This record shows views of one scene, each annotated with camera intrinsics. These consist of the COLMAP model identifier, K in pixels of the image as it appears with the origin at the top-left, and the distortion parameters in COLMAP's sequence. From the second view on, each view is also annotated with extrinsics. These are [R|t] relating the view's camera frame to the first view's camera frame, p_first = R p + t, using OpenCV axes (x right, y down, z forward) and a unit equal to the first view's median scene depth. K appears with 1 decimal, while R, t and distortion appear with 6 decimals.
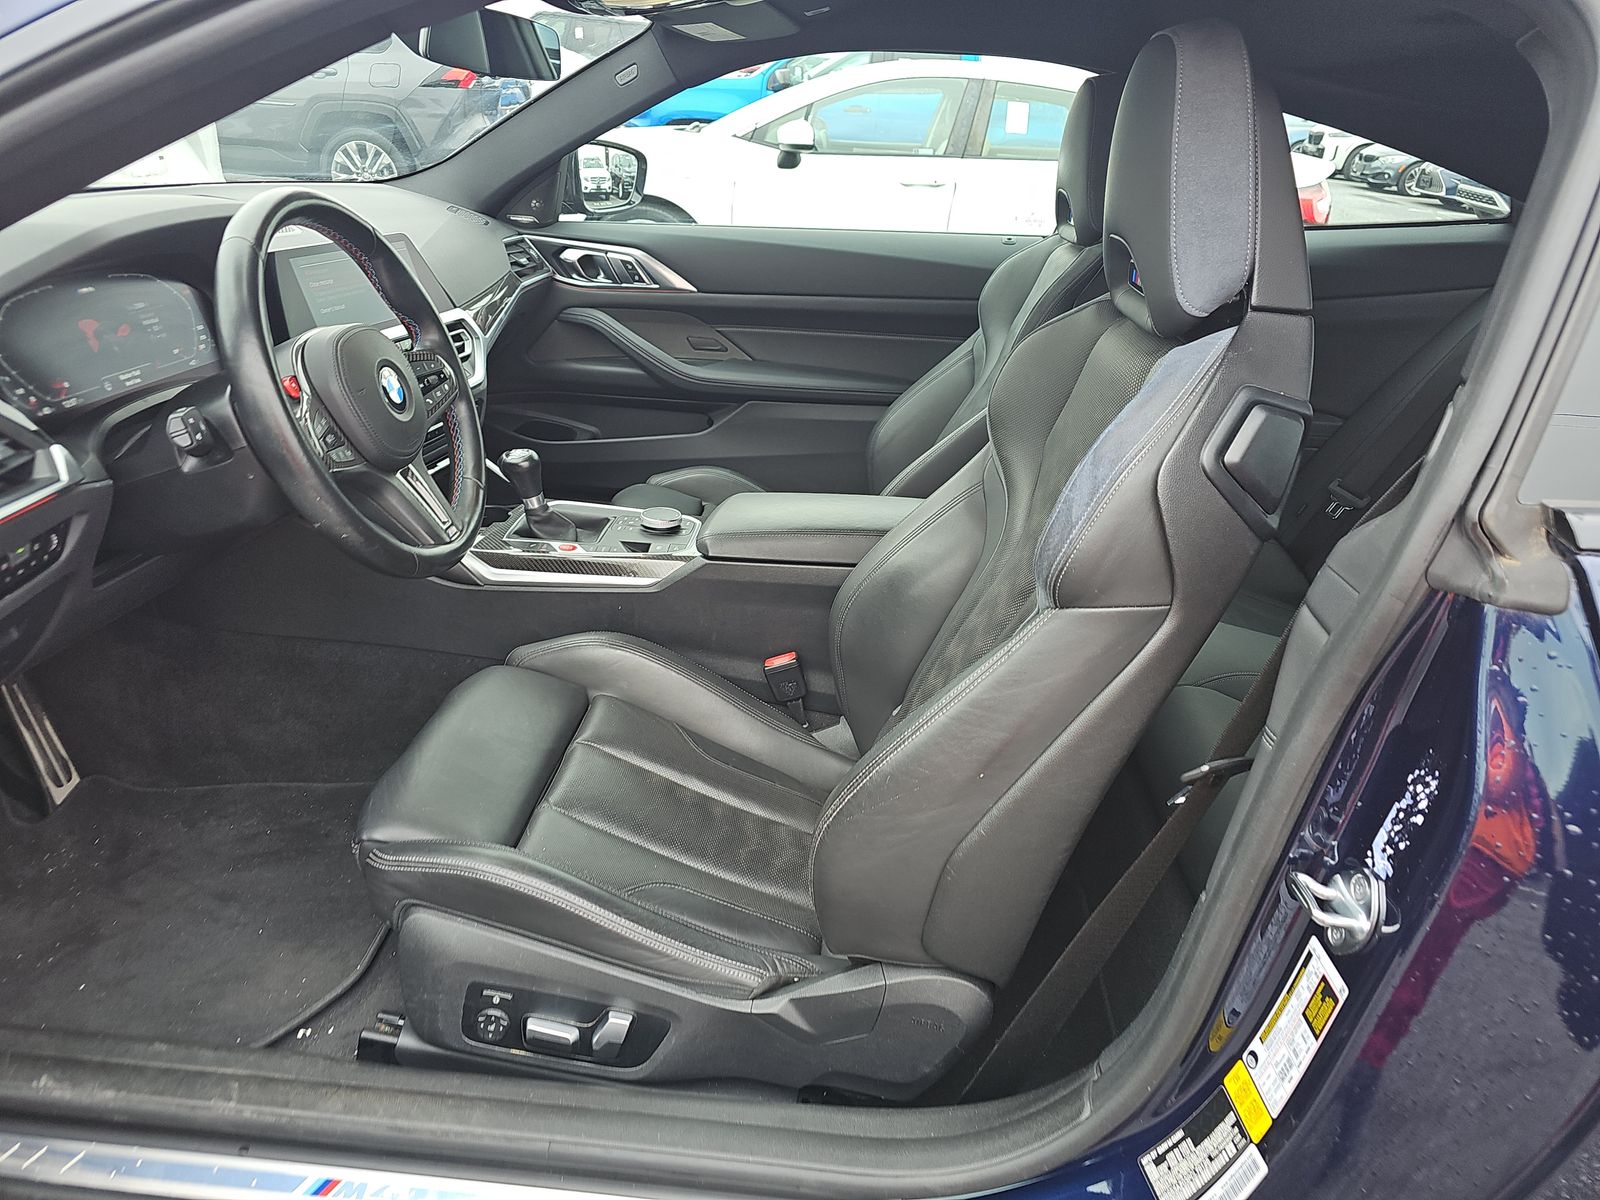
lens RADIAL K [[1021.5, 0, 809.5], [0, 1021.5, 611.1], [0, 0, 1]] dist [0.002505, -0.020670]
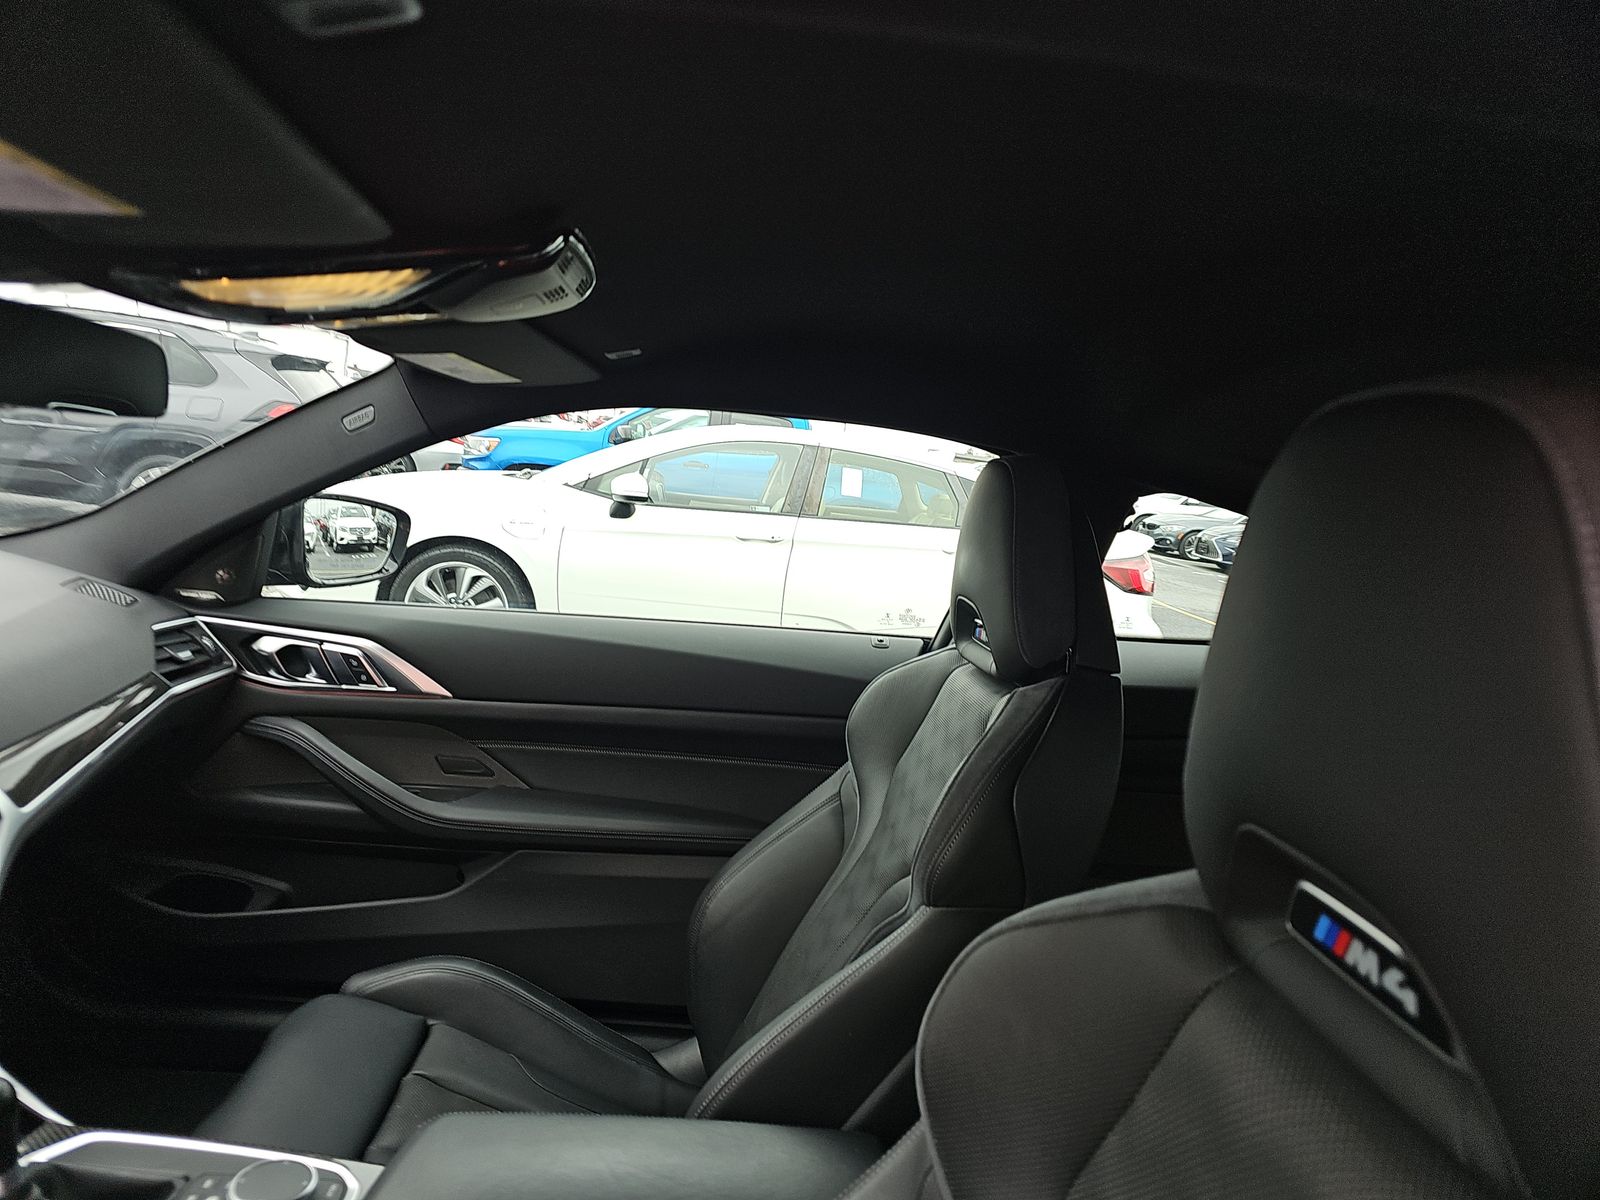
lens RADIAL K [[1058.9, 0, 799.3], [0, 1058.9, 597.1], [0, 0, 1]] dist [0.003299, -0.137346]
pose [[0.988902, 0.038627, 0.143459, 0.020282], [0.010458, 0.945117, -0.326564, -0.137027], [-0.148200, 0.324440, 0.934225, 0.257913]]
